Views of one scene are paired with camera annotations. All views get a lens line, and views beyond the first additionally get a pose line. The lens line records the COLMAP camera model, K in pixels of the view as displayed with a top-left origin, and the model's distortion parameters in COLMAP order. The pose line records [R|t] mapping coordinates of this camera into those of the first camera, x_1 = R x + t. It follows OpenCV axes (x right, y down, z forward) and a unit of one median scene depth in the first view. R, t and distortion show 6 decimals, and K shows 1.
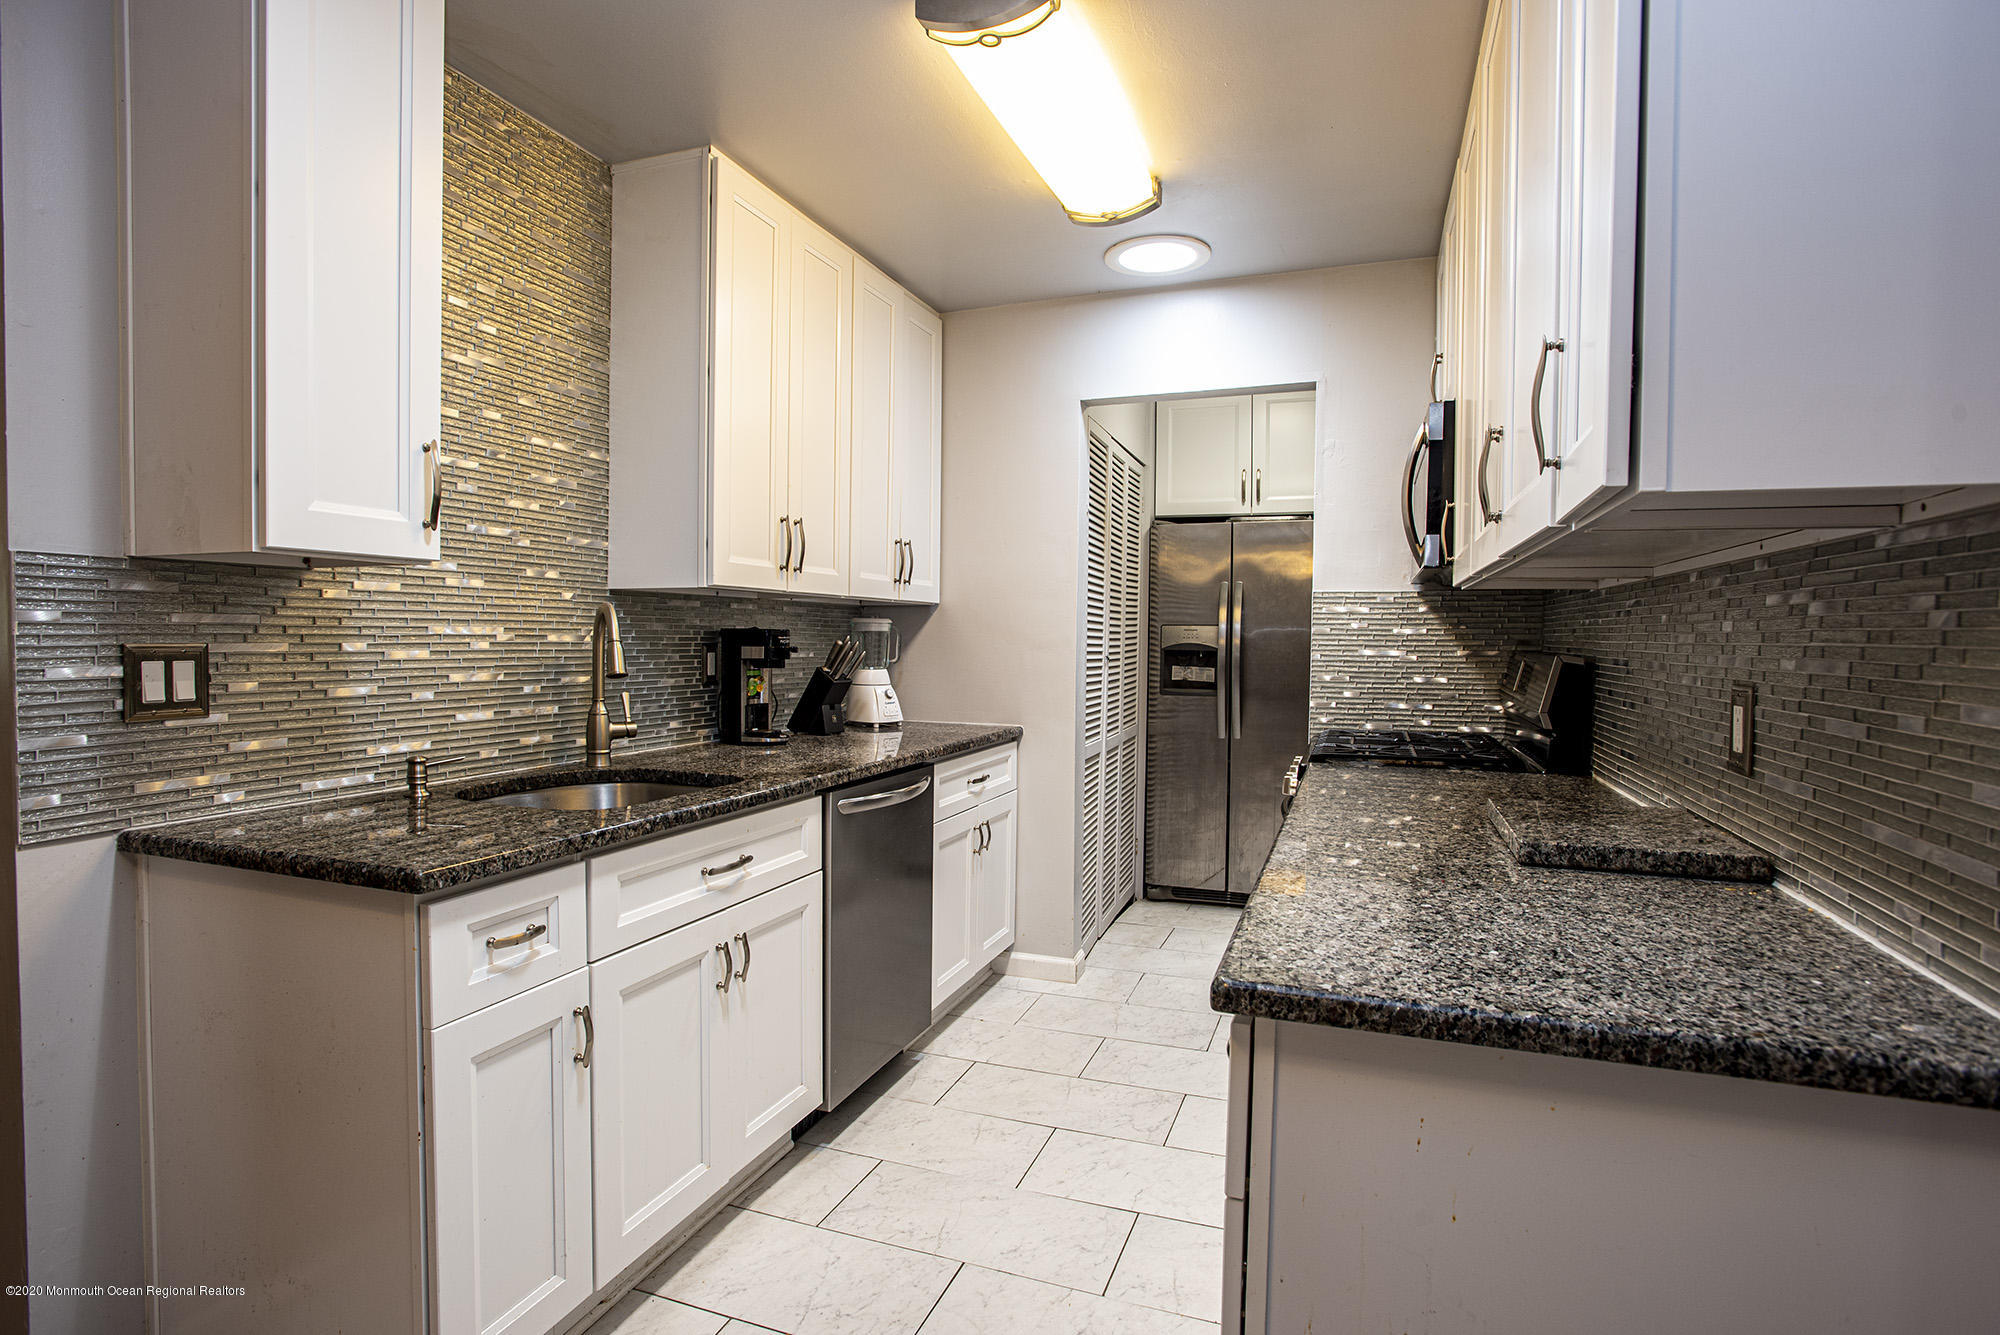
lens RADIAL K [[1006.2, 0, 1000.0], [0, 1006.2, 667.5], [0, 0, 1]] dist [-0.062802, 0.028666]
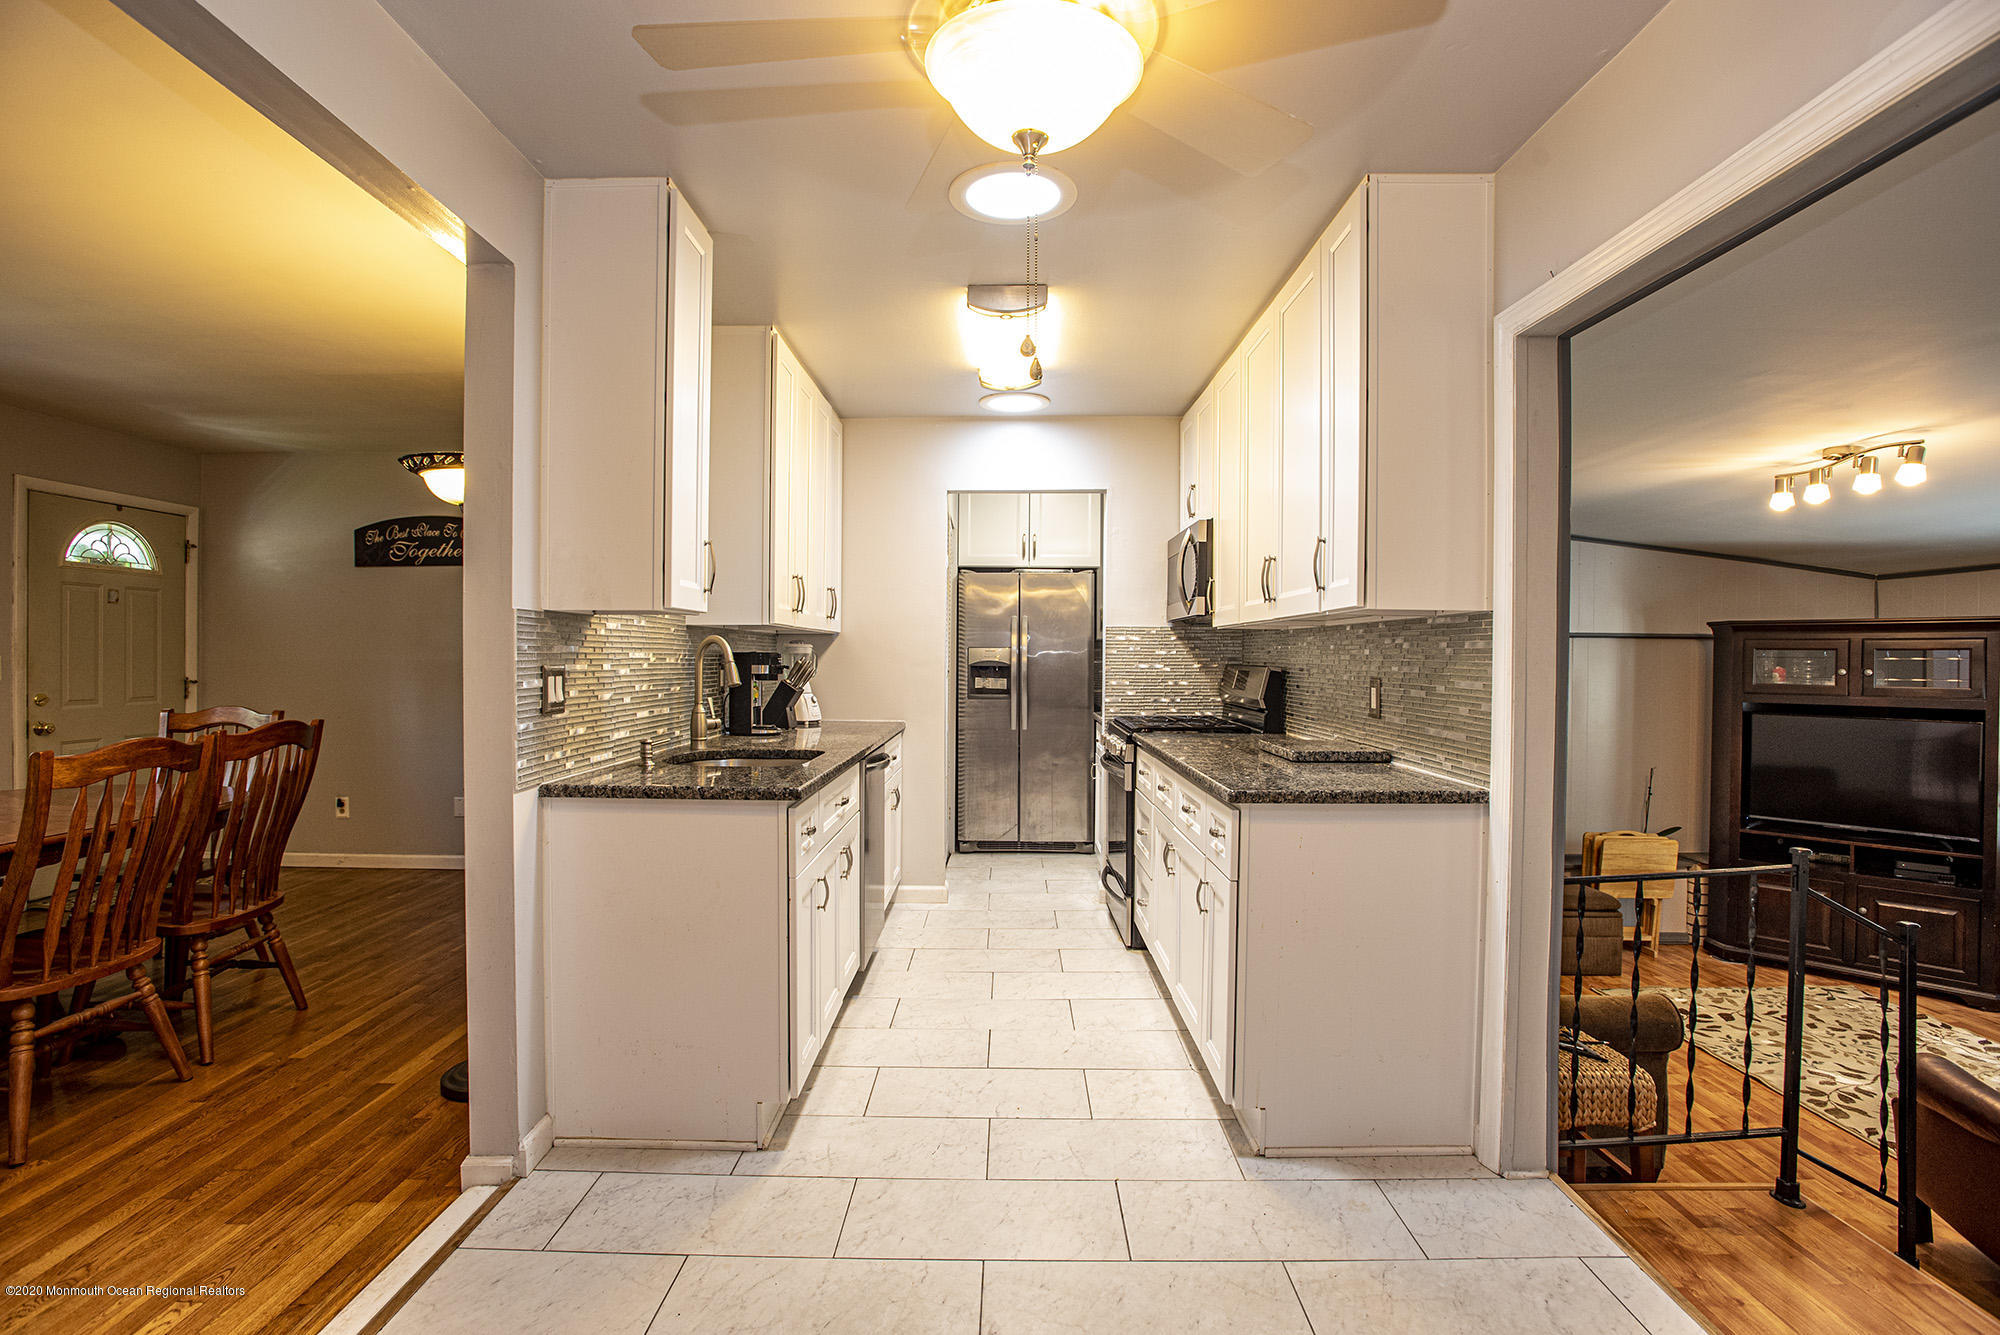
lens RADIAL K [[956.3, 0, 1000.0], [0, 956.3, 667.5], [0, 0, 1]] dist [-0.066245, 0.022296]
pose [[0.941746, -0.008534, 0.336216, -0.349074], [0.014074, 0.999802, -0.014044, 0.005259], [-0.336030, 0.017957, 0.941680, -0.337244]]
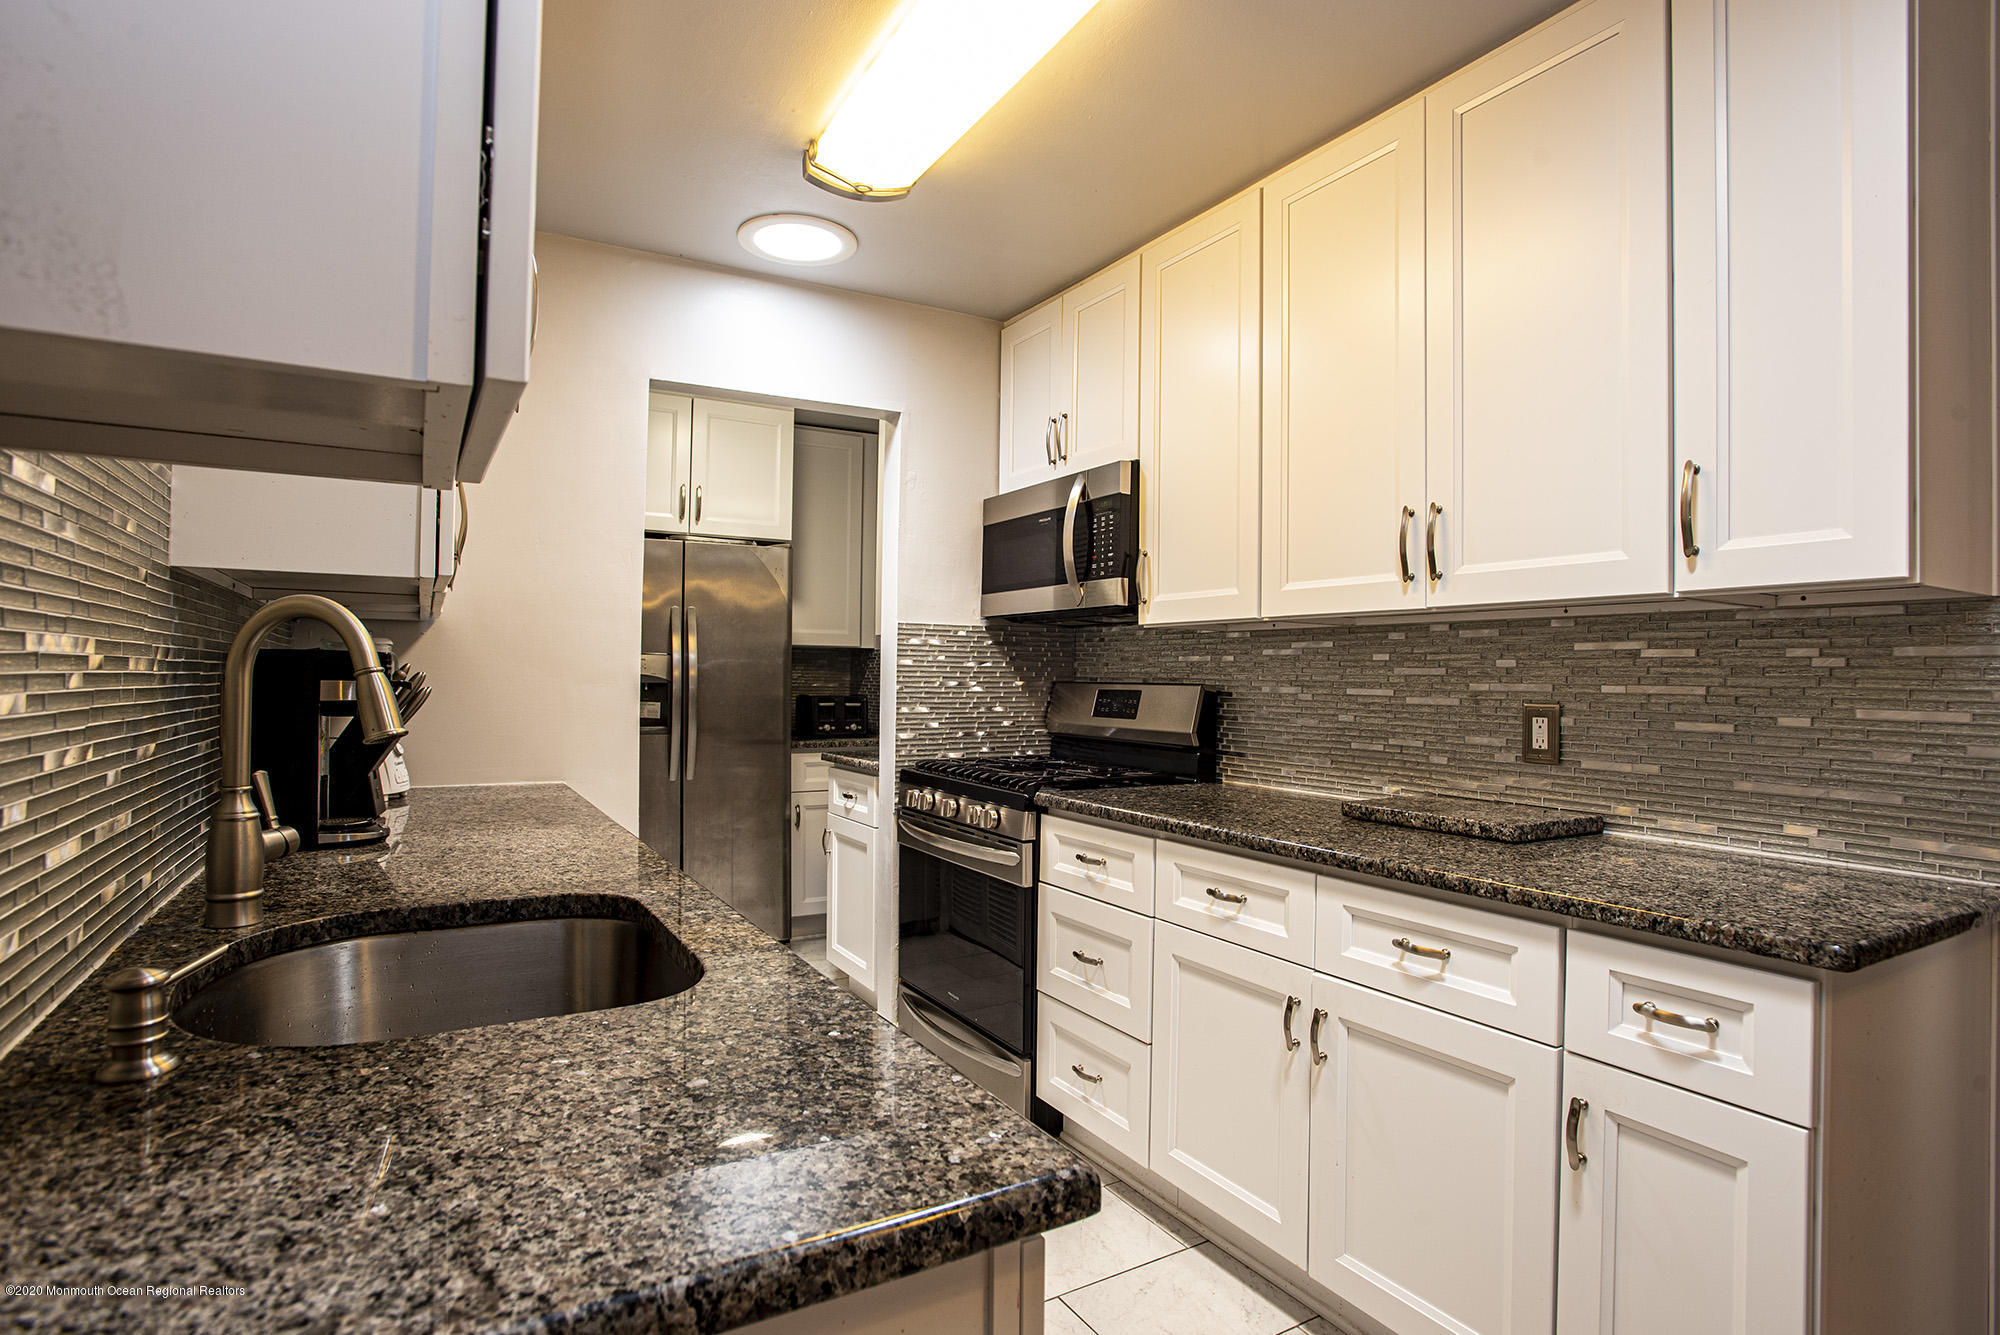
lens RADIAL K [[1006.2, 0, 1000.0], [0, 1006.2, 667.5], [0, 0, 1]] dist [-0.062802, 0.028666]
pose [[0.638106, 0.005284, 0.769930, -0.411488], [0.018695, 0.999575, -0.022354, -0.008114], [-0.769721, 0.028658, 0.637737, 0.304719]]
